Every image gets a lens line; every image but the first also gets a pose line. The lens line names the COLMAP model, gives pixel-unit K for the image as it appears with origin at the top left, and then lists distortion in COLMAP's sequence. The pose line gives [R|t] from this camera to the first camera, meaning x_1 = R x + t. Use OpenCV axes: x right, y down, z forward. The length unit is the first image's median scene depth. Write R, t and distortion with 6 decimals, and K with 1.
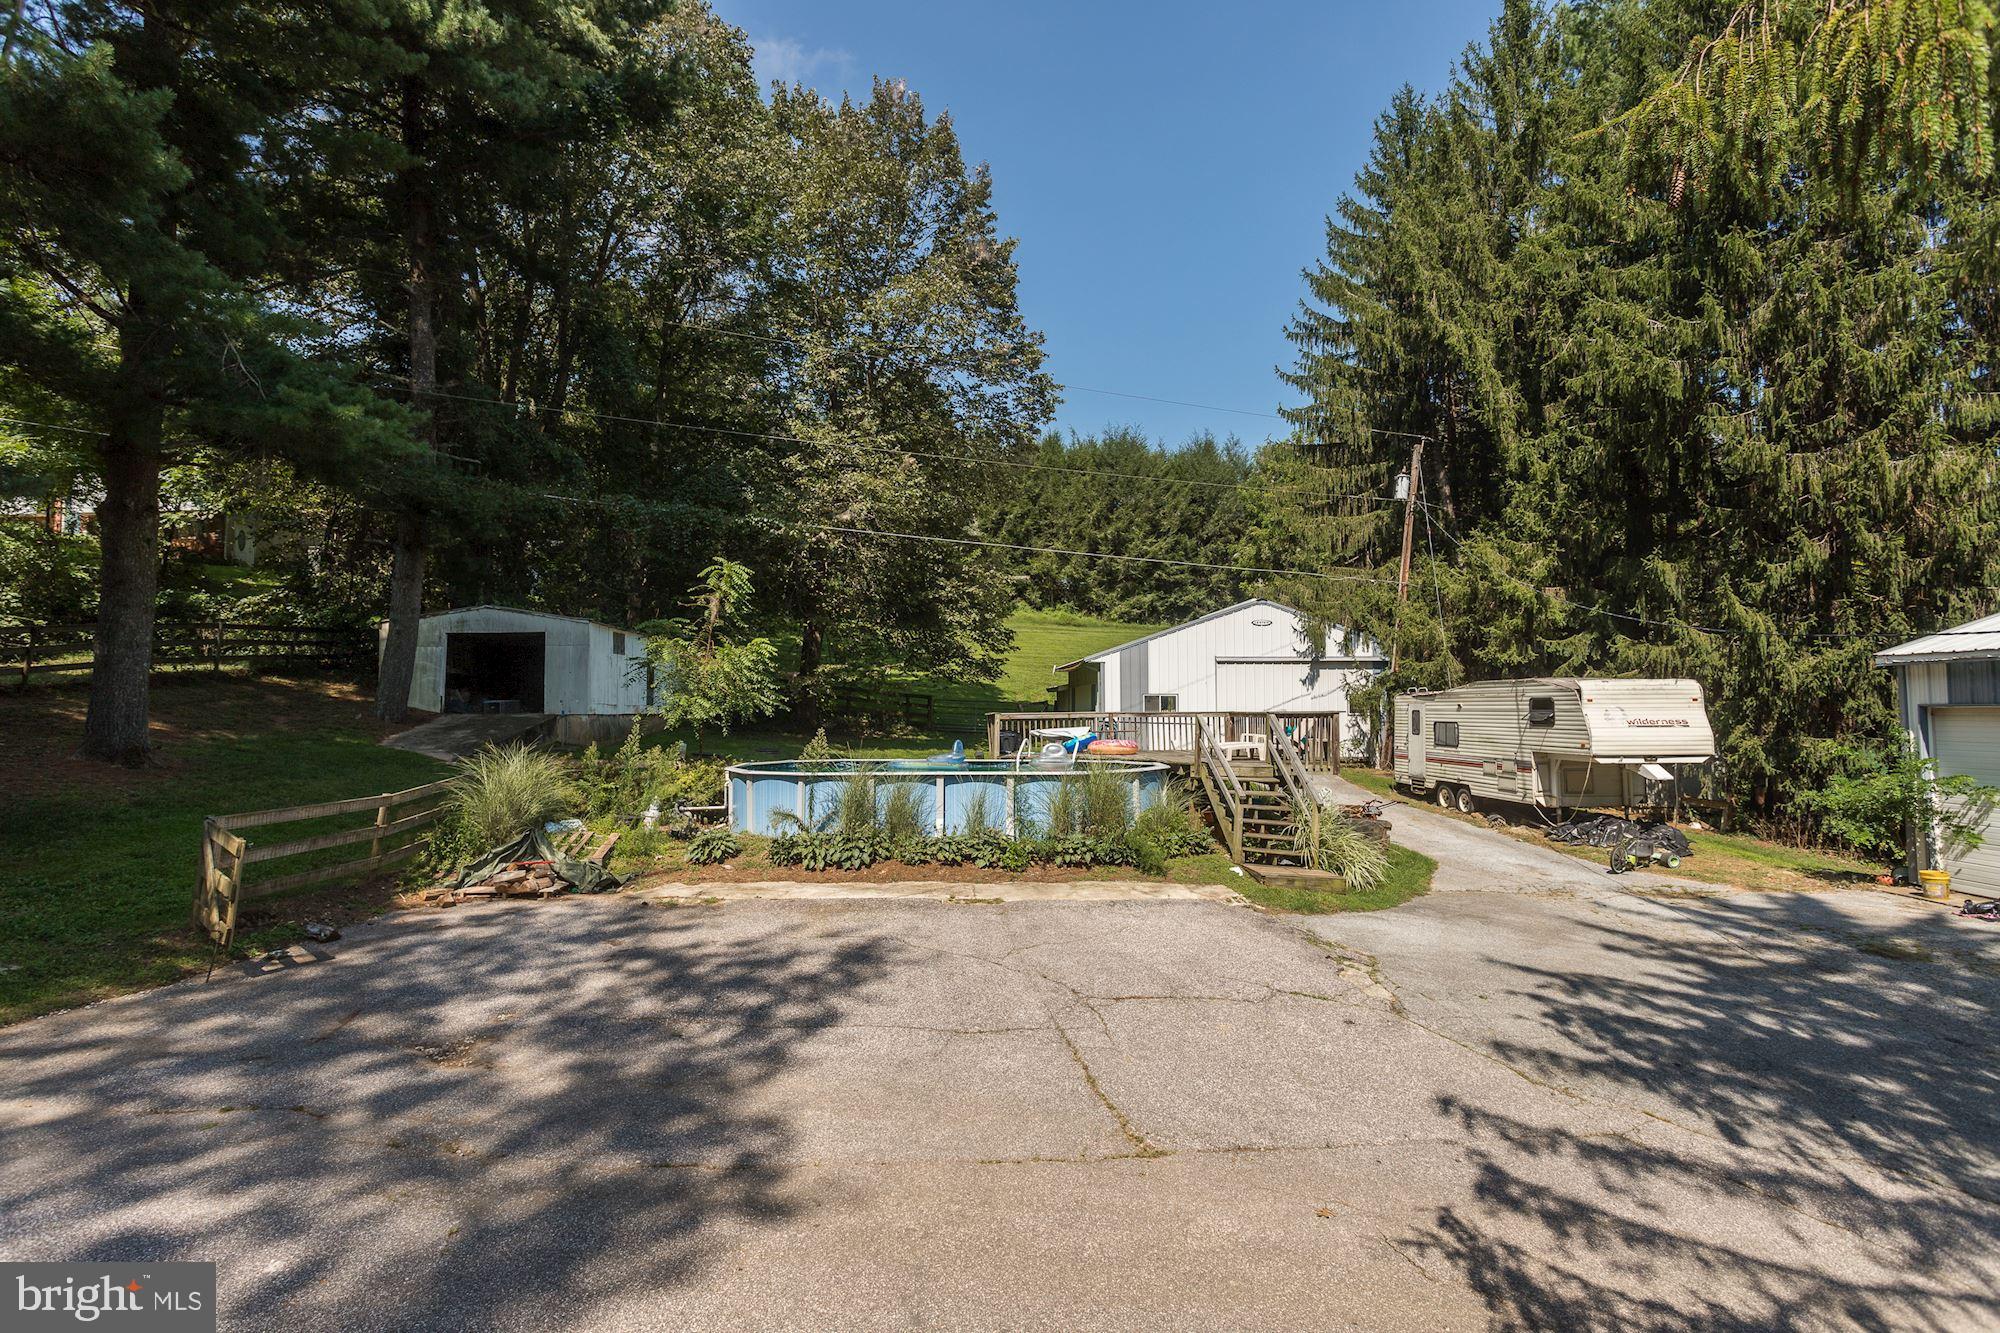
lens RADIAL K [[970.1, 0, 992.0], [0, 970.1, 663.9], [0, 0, 1]] dist [-0.059335, 0.033740]
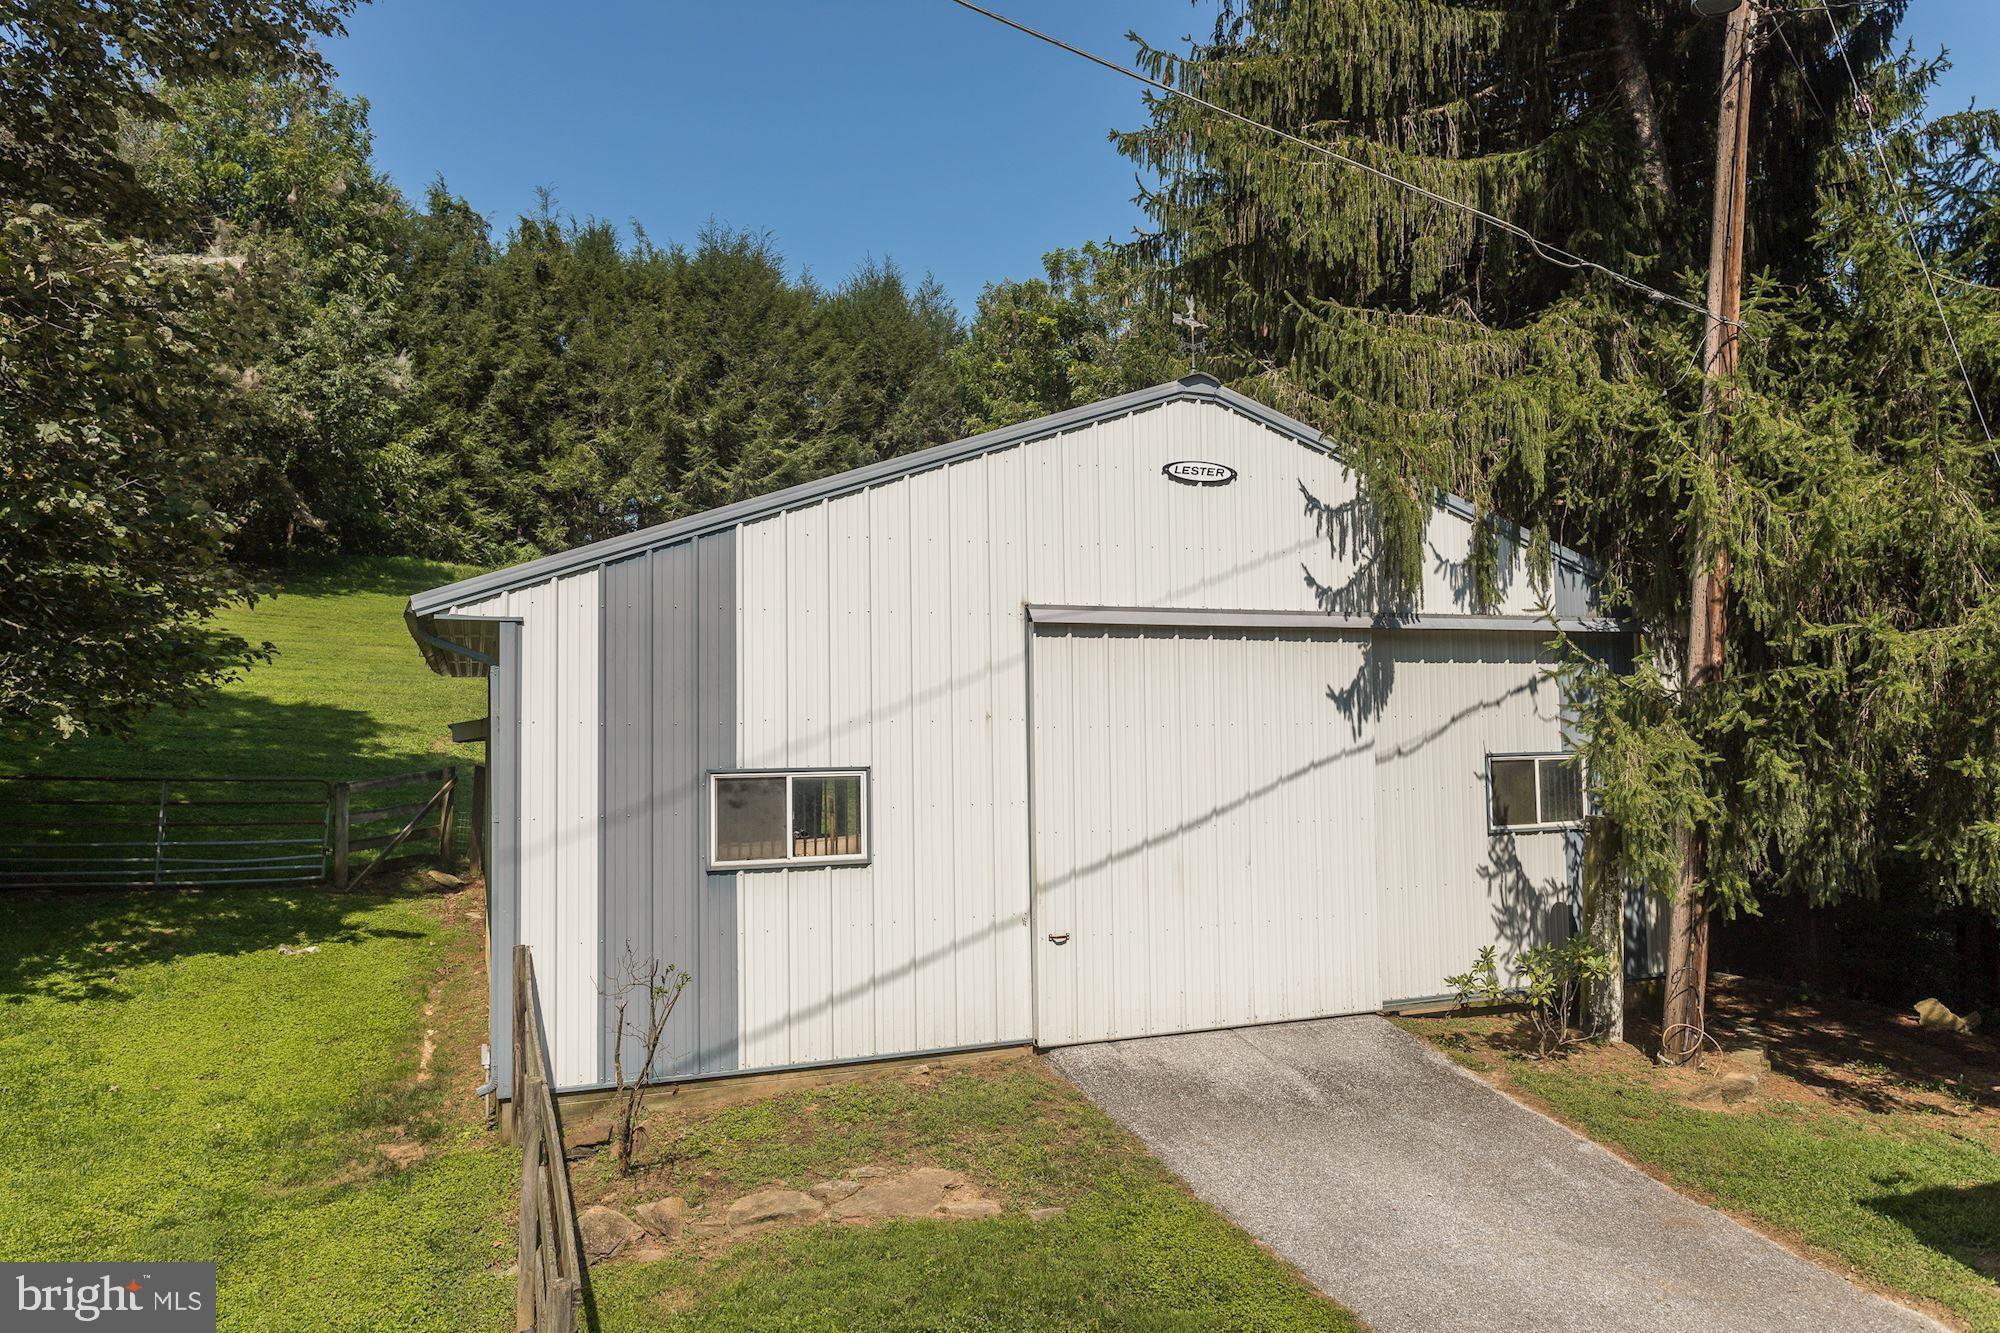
lens RADIAL K [[1389.8, 0, 1000.0], [0, 1389.8, 666.5], [0, 0, 1]] dist [0.071081, 0.000194]
pose [[0.952281, 0.004702, 0.305185, 0.041096], [-0.002546, 0.999969, -0.007464, 0.003507], [-0.305211, 0.006331, 0.952264, 0.229215]]
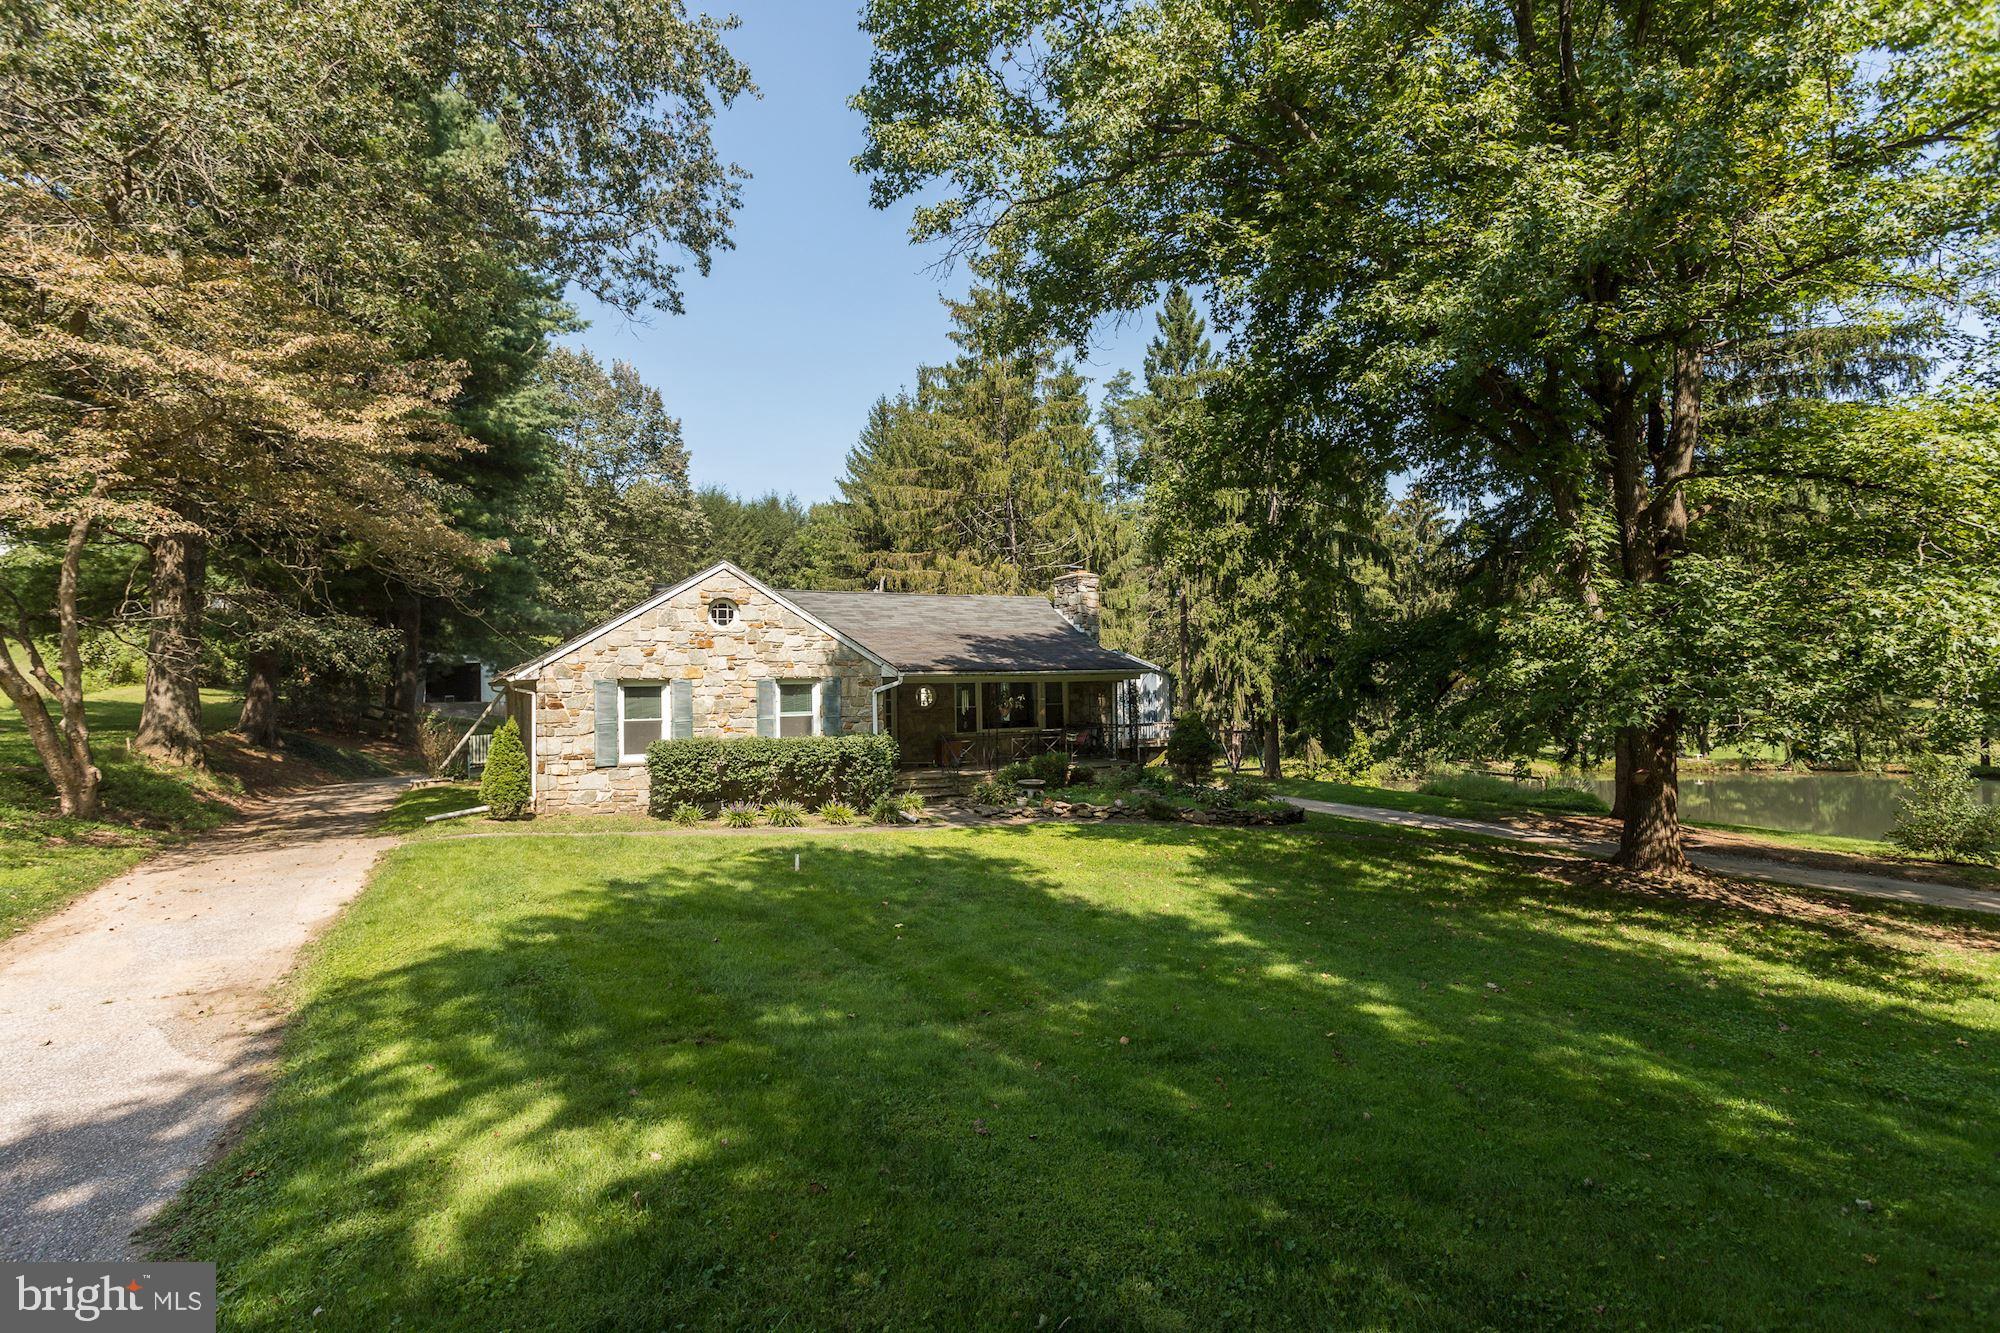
lens RADIAL K [[970.1, 0, 992.0], [0, 970.1, 663.9], [0, 0, 1]] dist [-0.059335, 0.033740]
pose [[0.895371, 0.002431, 0.445313, -0.120546], [-0.003791, 0.999990, 0.002164, -0.000433], [-0.445304, -0.003626, 0.895372, -0.400780]]
